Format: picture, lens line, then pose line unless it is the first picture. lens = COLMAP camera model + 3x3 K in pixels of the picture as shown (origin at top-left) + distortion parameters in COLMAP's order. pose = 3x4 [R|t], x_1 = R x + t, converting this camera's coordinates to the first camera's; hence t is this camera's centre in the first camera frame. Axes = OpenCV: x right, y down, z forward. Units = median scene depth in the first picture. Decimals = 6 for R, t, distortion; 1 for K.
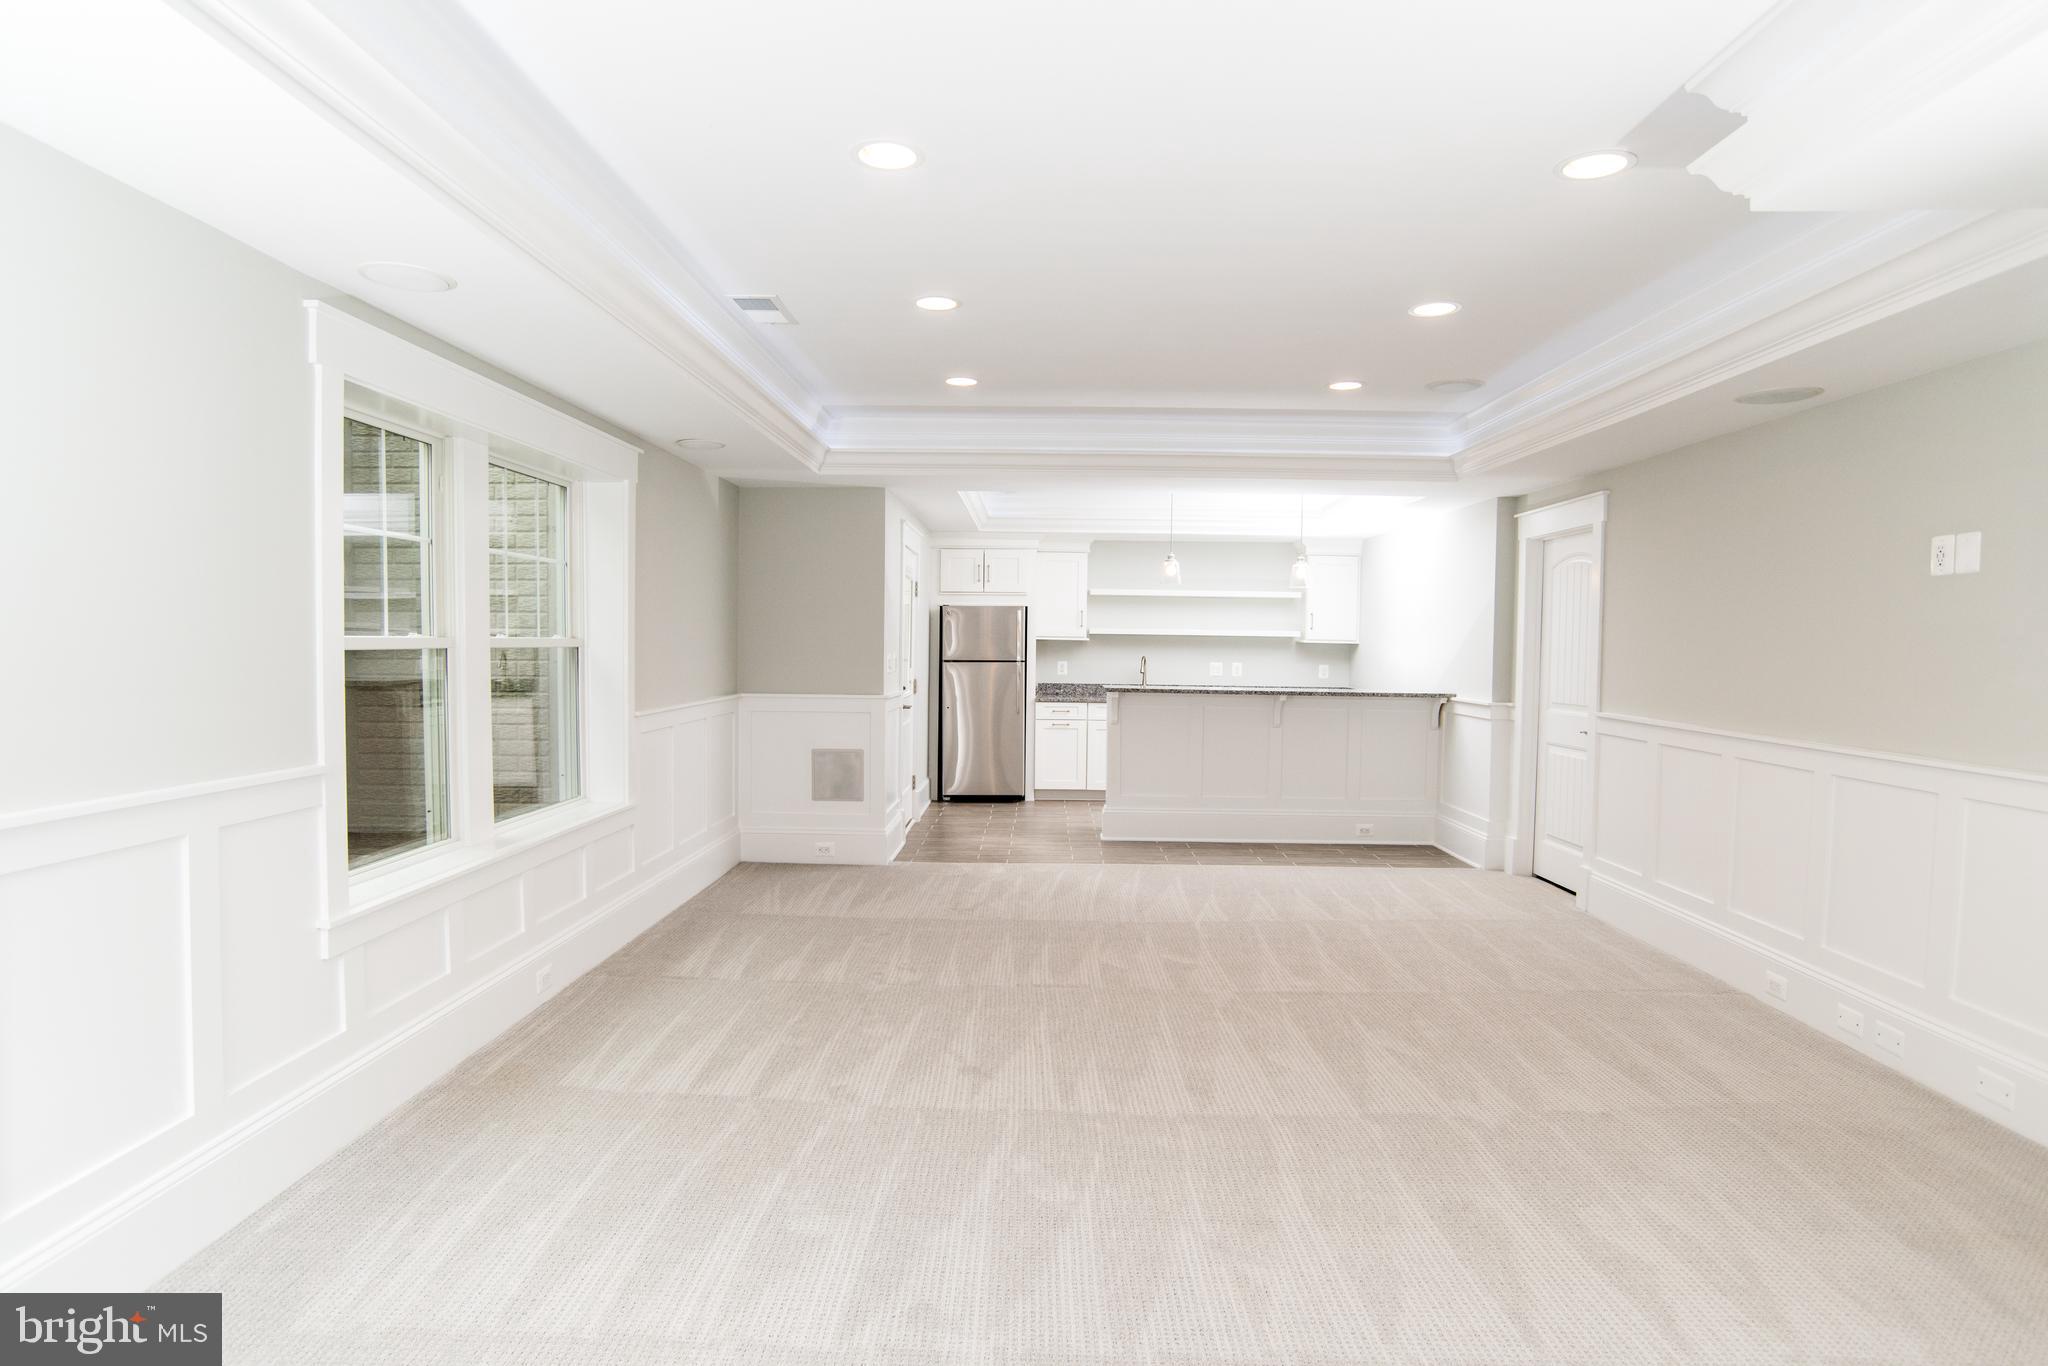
lens RADIAL K [[1093.5, 0, 1024.0], [0, 1093.5, 683.0], [0, 0, 1]] dist [-0.053982, 0.001370]
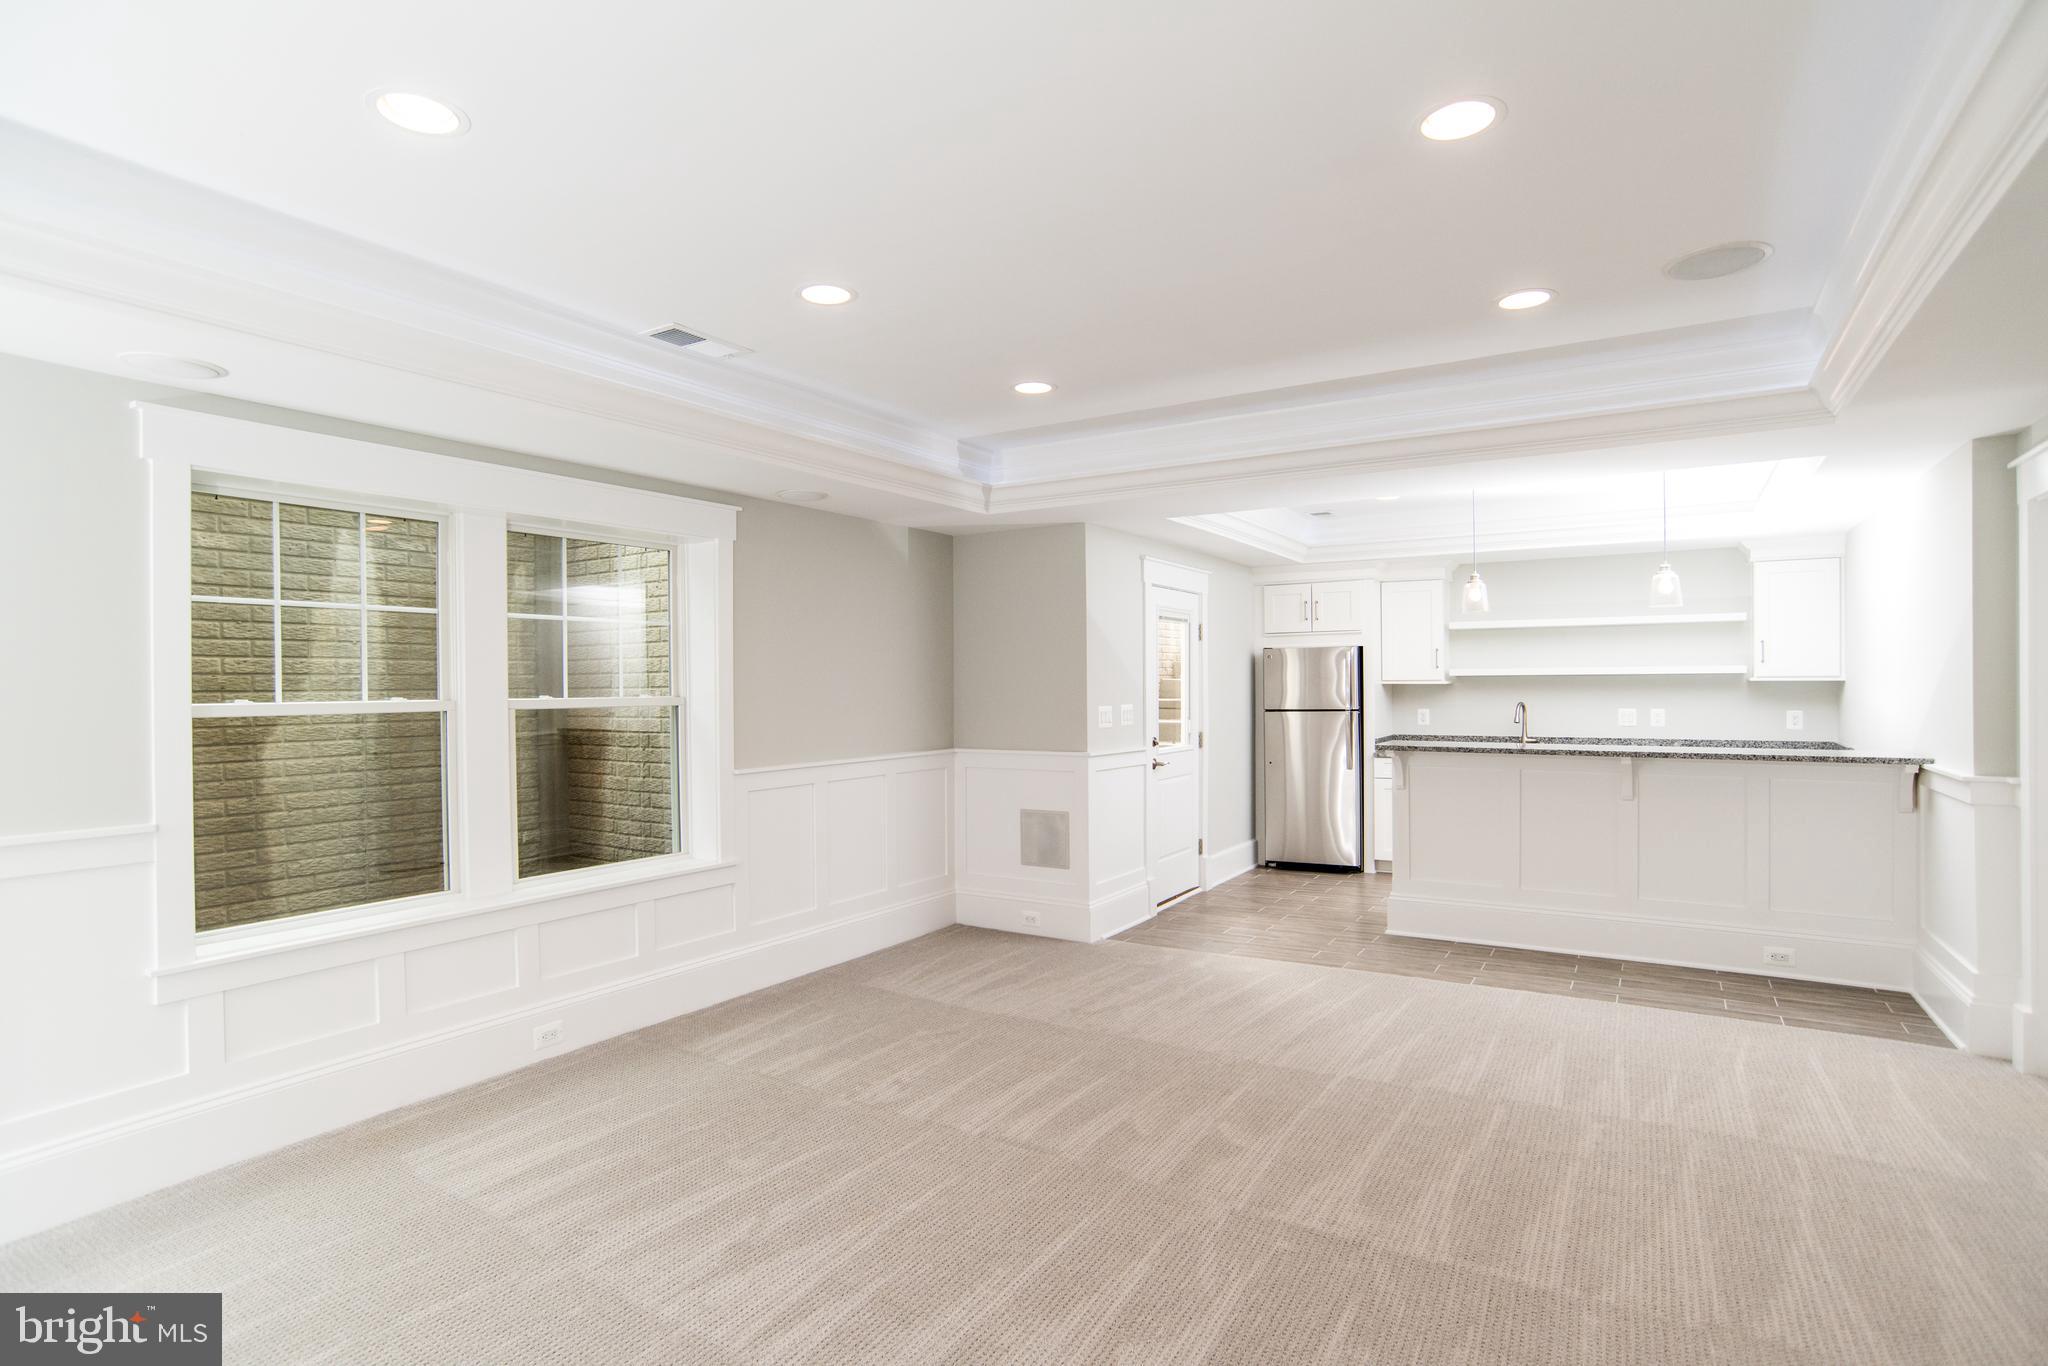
lens RADIAL K [[1031.9, 0, 1024.0], [0, 1031.9, 683.0], [0, 0, 1]] dist [-0.092638, 0.057863]
pose [[0.858104, -0.020730, -0.513057, 0.267916], [-0.000403, 0.999157, -0.041043, -0.011319], [0.513475, 0.035426, 0.857373, 0.250729]]
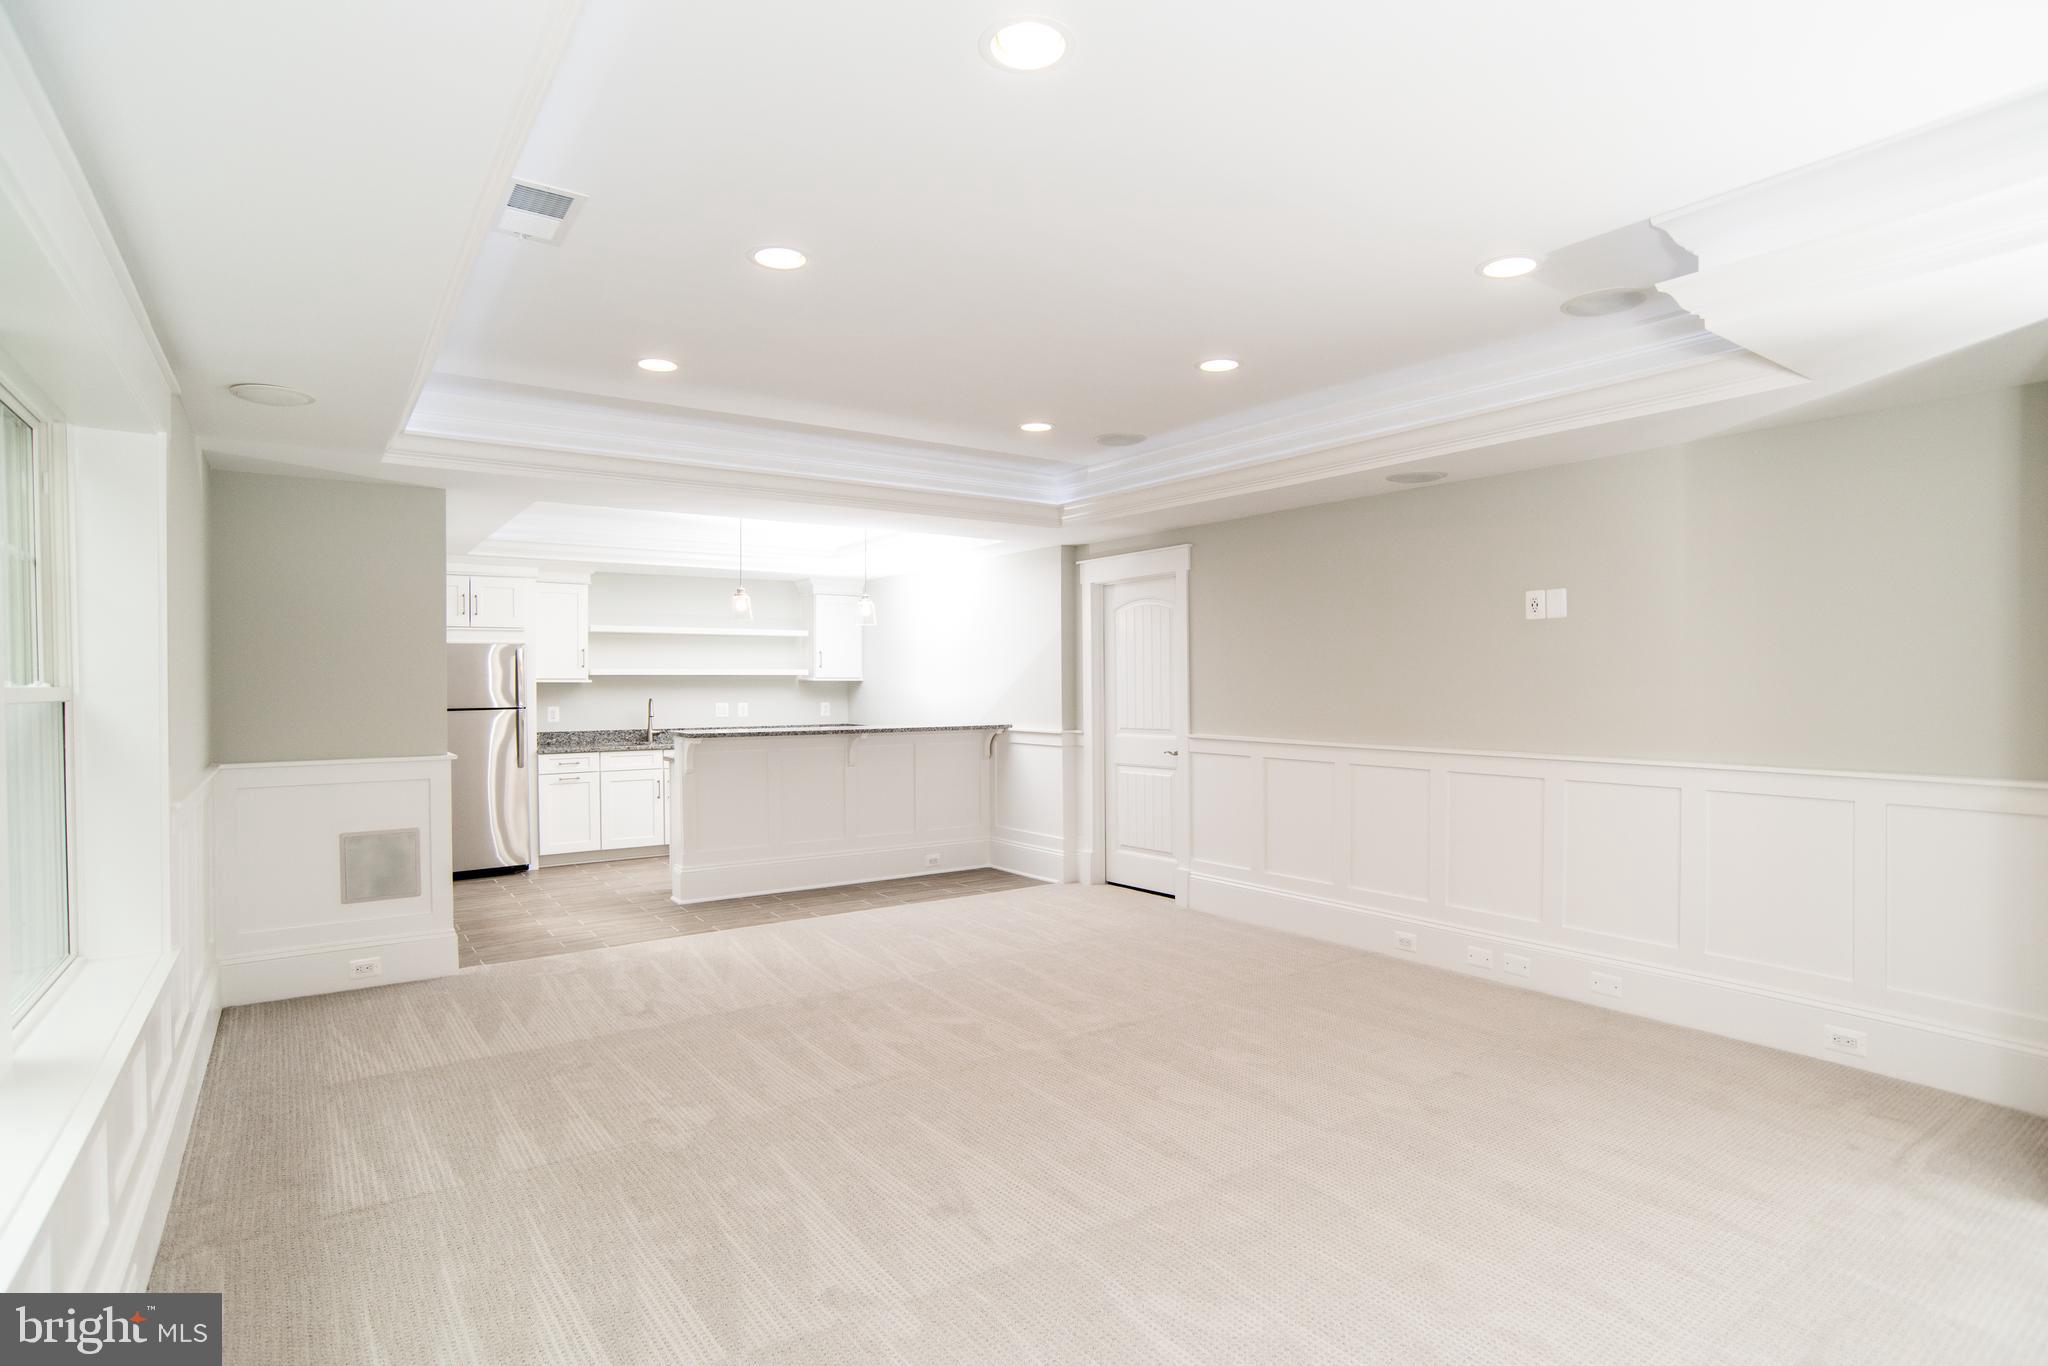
lens RADIAL K [[1031.9, 0, 1024.0], [0, 1031.9, 683.0], [0, 0, 1]] dist [-0.092638, 0.057863]
pose [[0.798457, -0.017480, 0.601798, -0.235632], [0.039127, 0.998972, -0.022898, -0.008195], [-0.600779, 0.041830, 0.798320, 0.184927]]
